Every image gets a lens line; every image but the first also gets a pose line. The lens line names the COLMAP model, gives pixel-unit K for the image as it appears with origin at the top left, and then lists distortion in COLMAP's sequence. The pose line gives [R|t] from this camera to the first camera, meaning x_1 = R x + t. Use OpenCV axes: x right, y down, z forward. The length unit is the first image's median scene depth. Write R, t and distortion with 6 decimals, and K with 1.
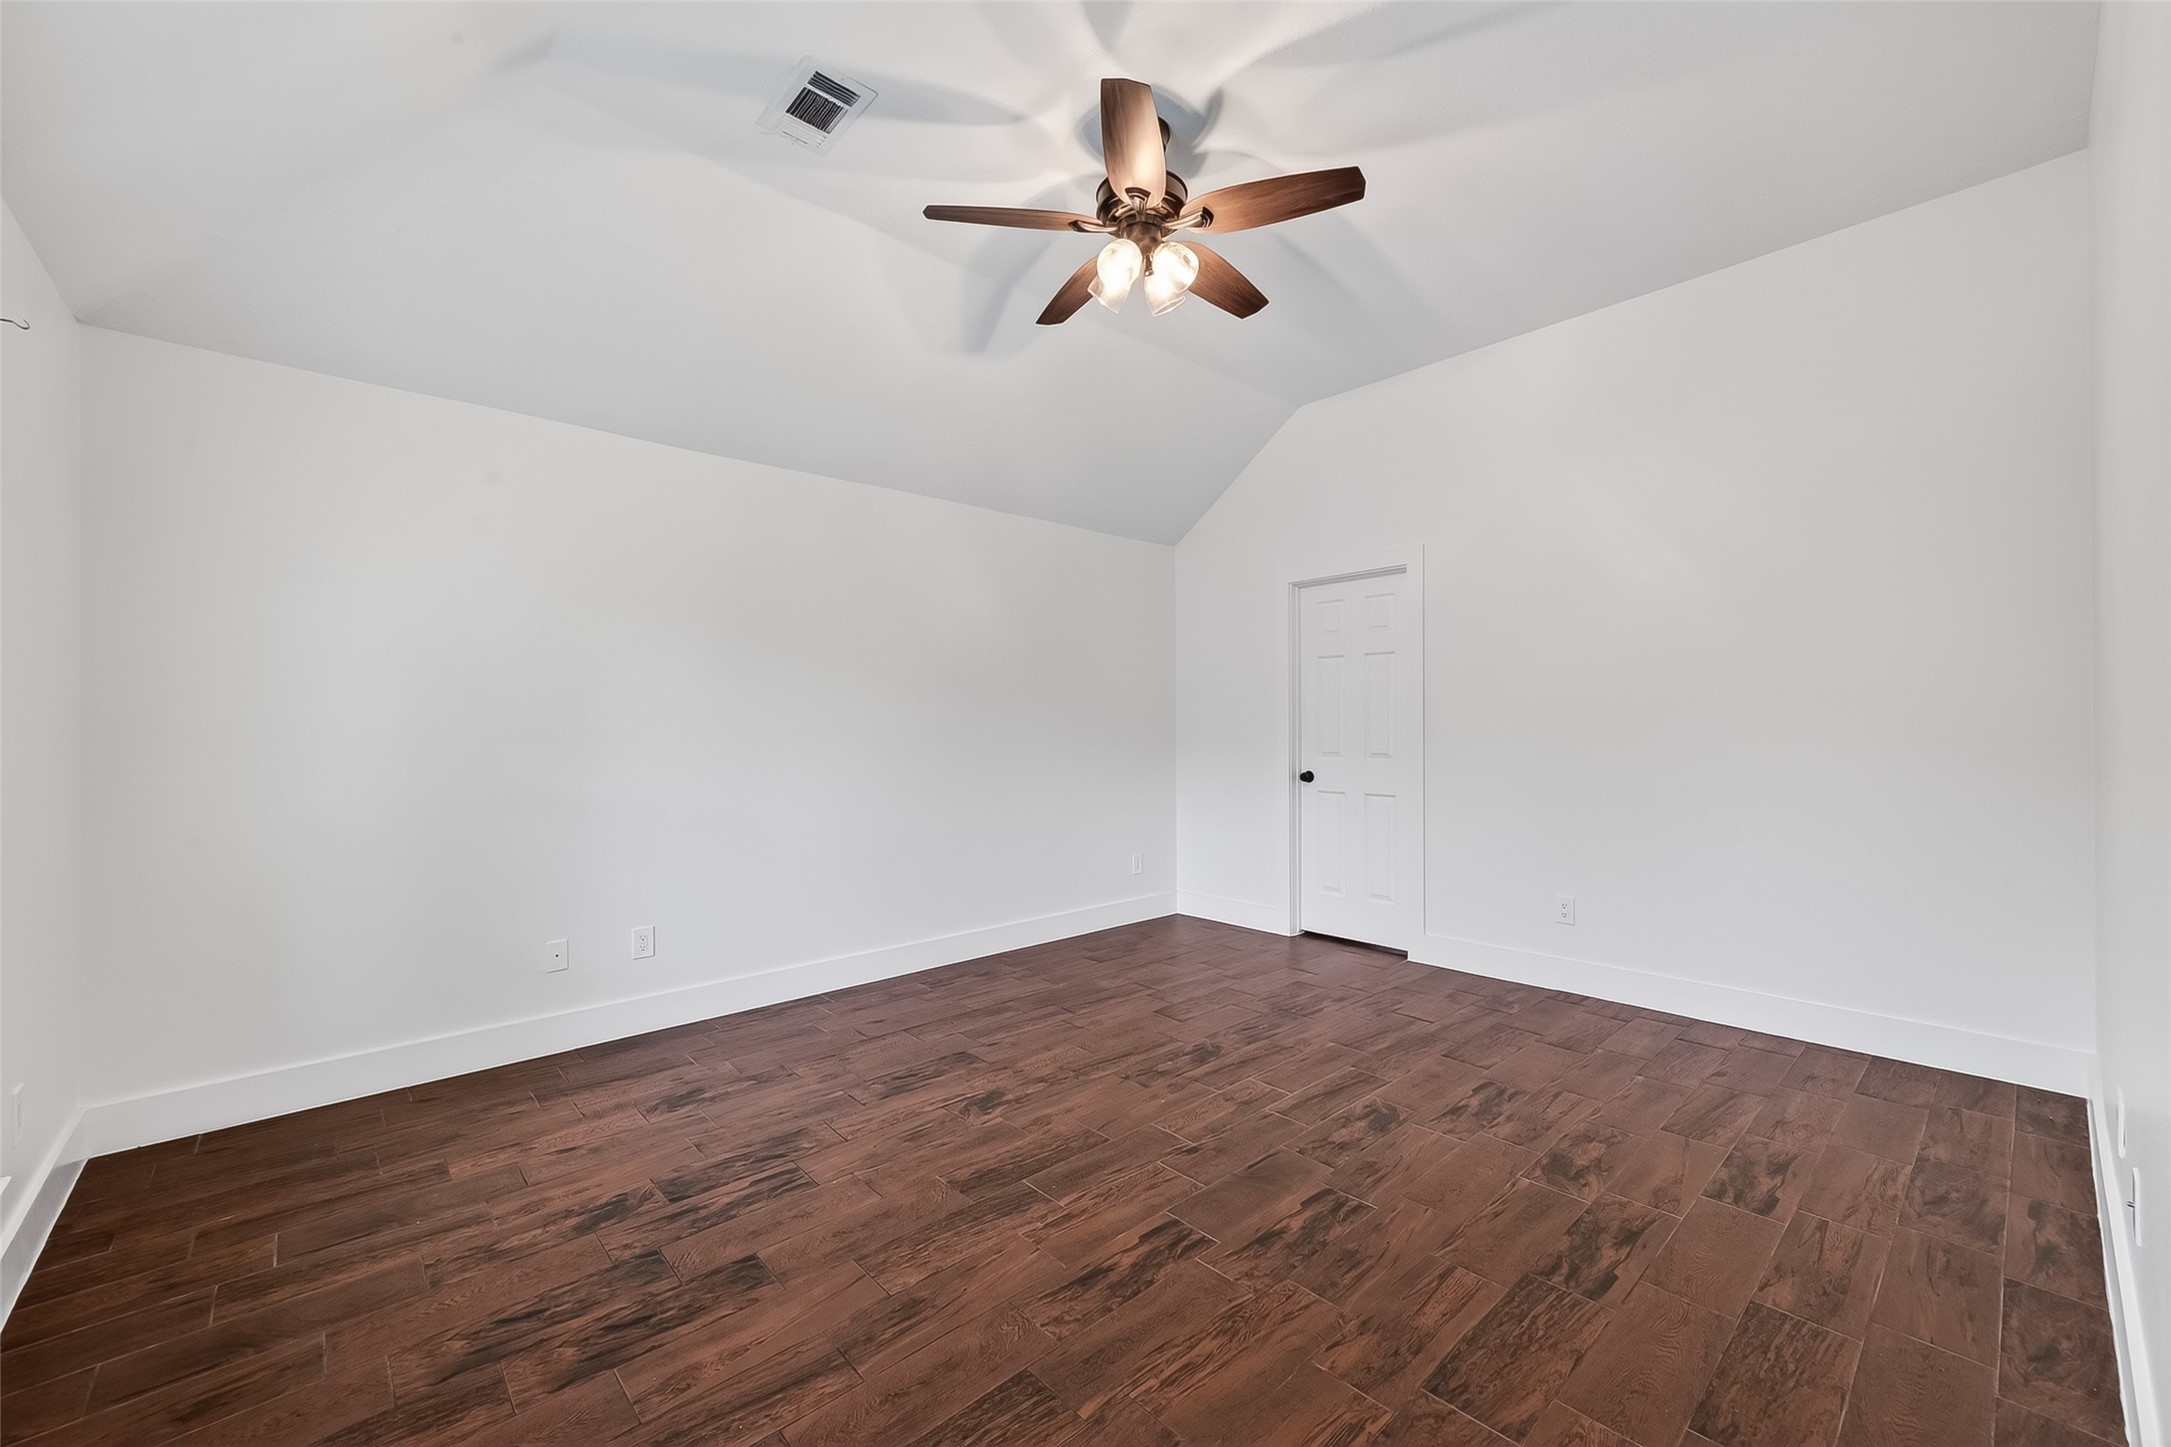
lens RADIAL K [[810.4, 0, 1085.5], [0, 810.4, 723.5], [0, 0, 1]] dist [-0.012321, -0.000069]
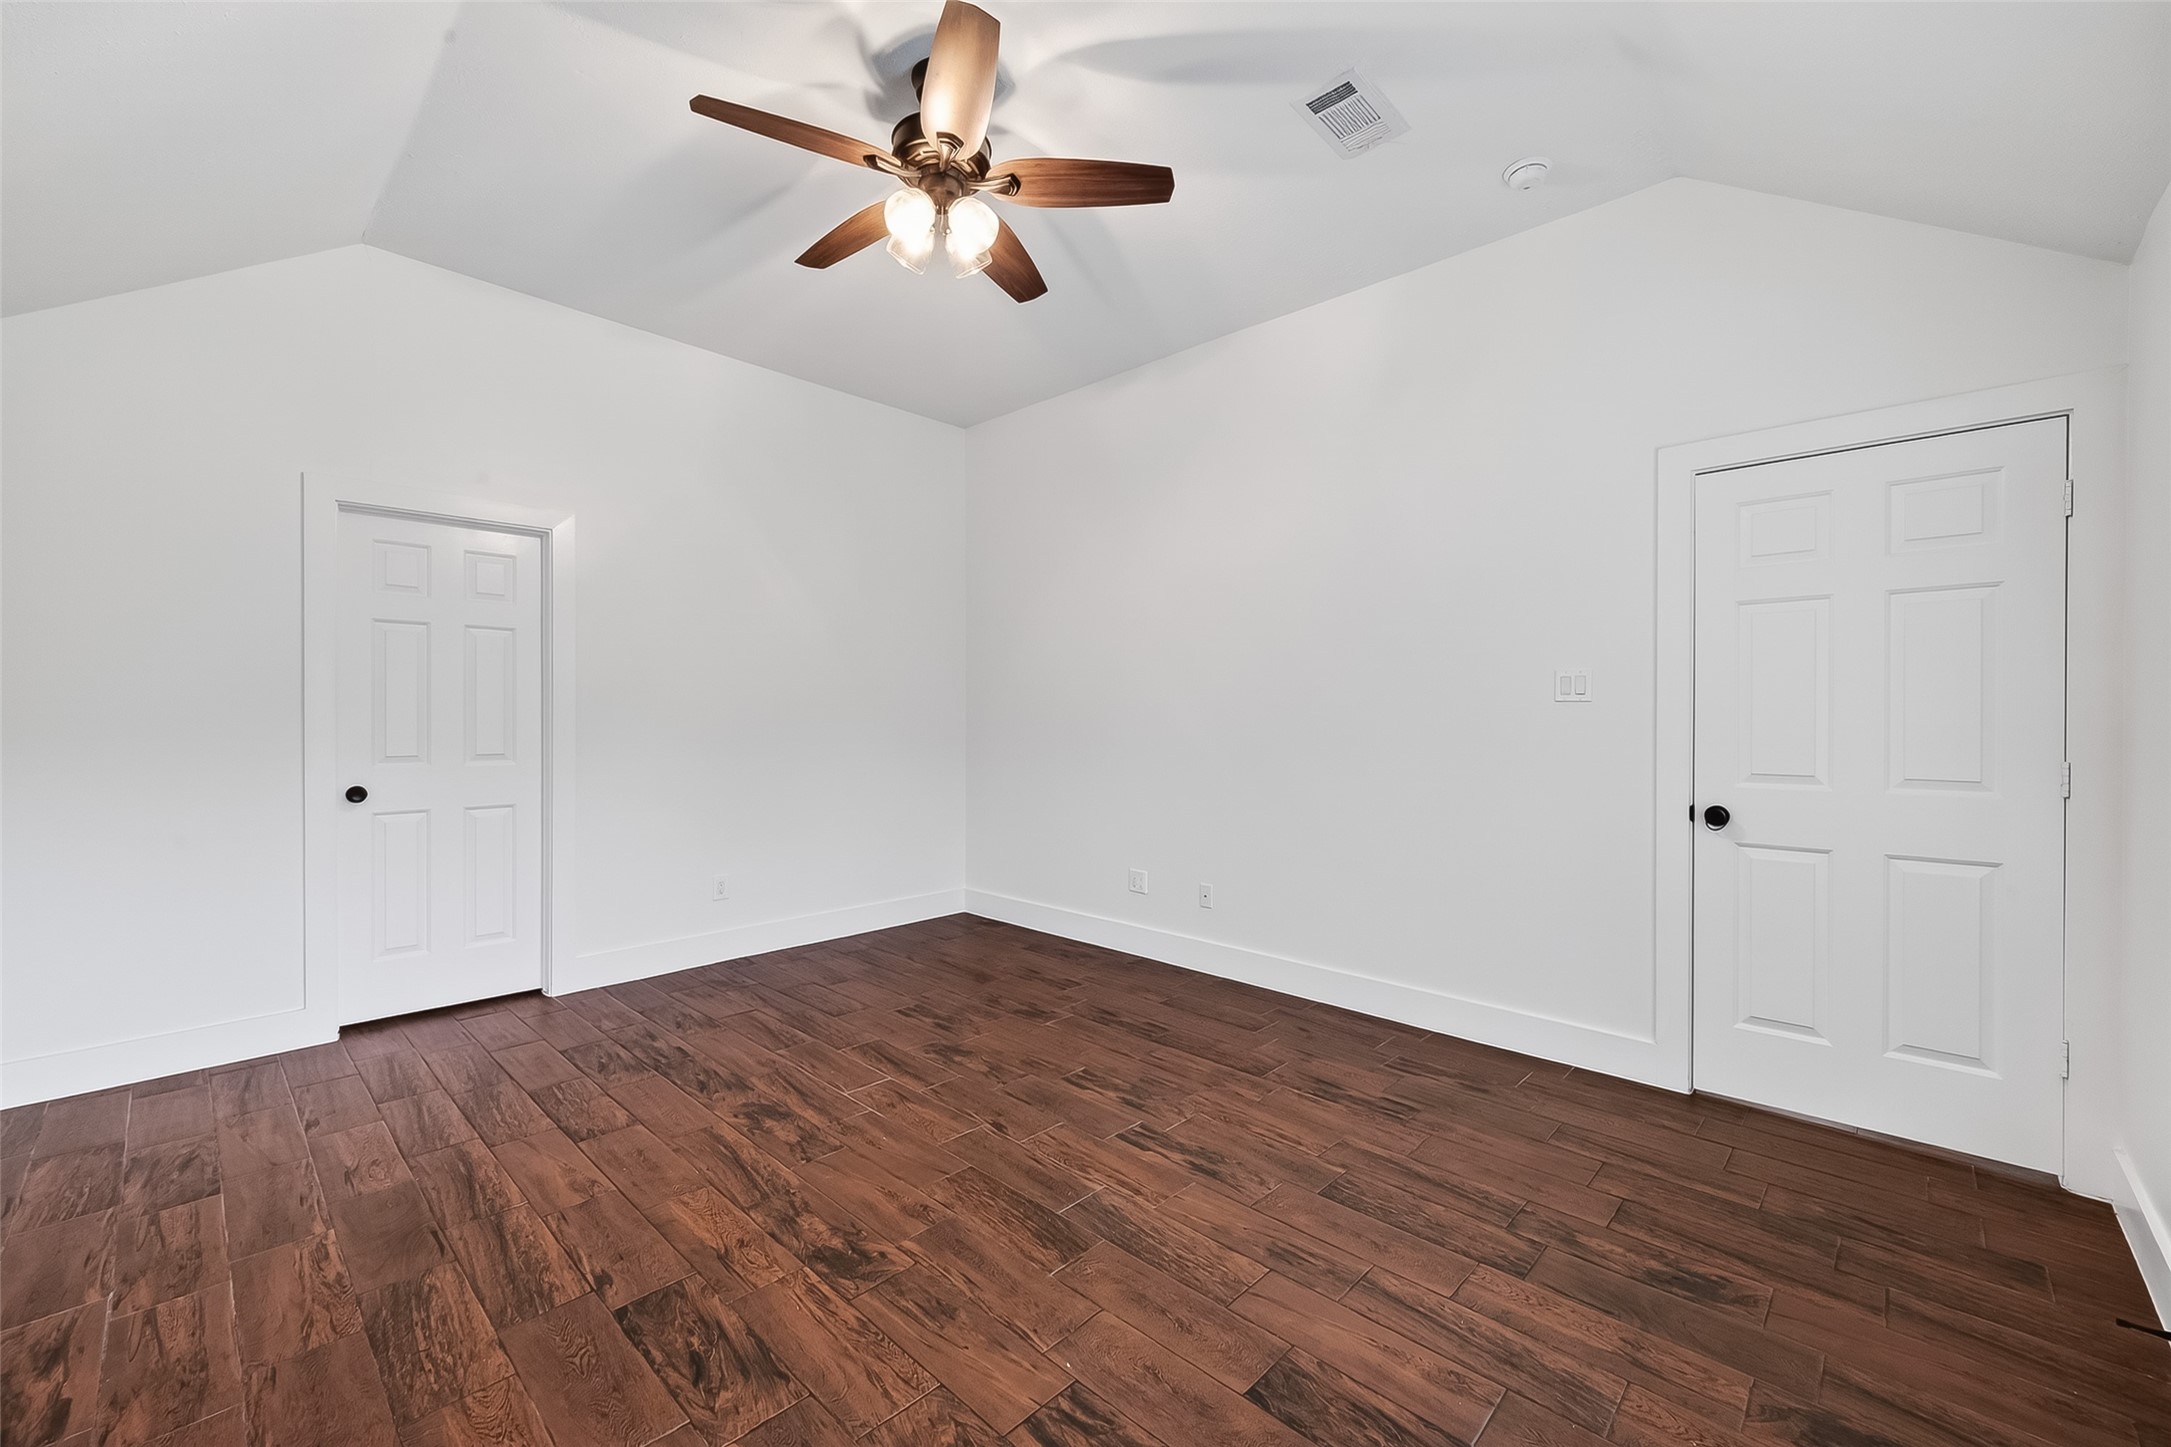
lens RADIAL K [[885.8, 0, 1101.4], [0, 885.8, 716.6], [0, 0, 1]] dist [0.003004, -0.000346]
pose [[-0.048675, 0.001269, 0.998814, -0.952259], [-0.003378, 0.999993, -0.001435, 0.021368], [-0.998809, -0.003443, -0.048670, 0.907391]]
